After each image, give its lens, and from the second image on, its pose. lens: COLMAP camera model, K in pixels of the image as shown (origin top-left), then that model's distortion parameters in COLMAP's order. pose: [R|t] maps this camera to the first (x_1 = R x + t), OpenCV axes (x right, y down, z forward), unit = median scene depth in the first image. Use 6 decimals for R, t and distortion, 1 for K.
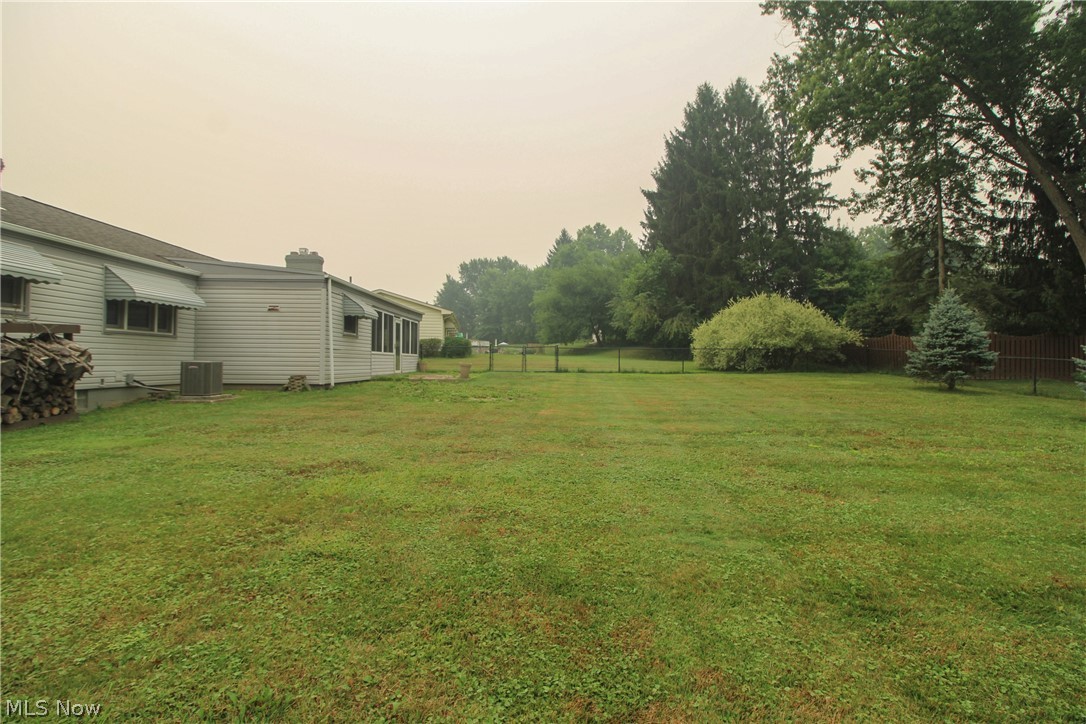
lens RADIAL K [[513.9, 0, 549.2], [0, 513.9, 361.8], [0, 0, 1]] dist [-0.018466, -0.000731]
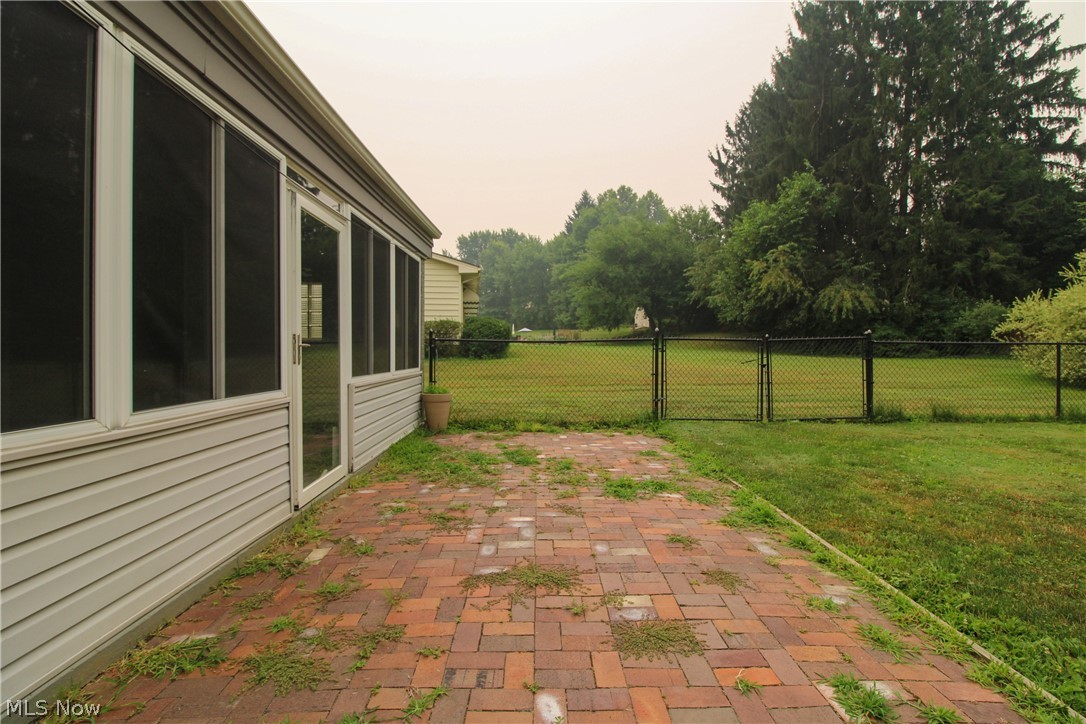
lens RADIAL K [[513.9, 0, 538.1], [0, 513.9, 356.3], [0, 0, 1]] dist [-0.018466, -0.000731]
pose [[0.999974, -0.005549, -0.004703, -0.046482], [0.005624, 0.999852, 0.016262, -0.006330], [0.004612, -0.016288, 0.999857, 0.175575]]
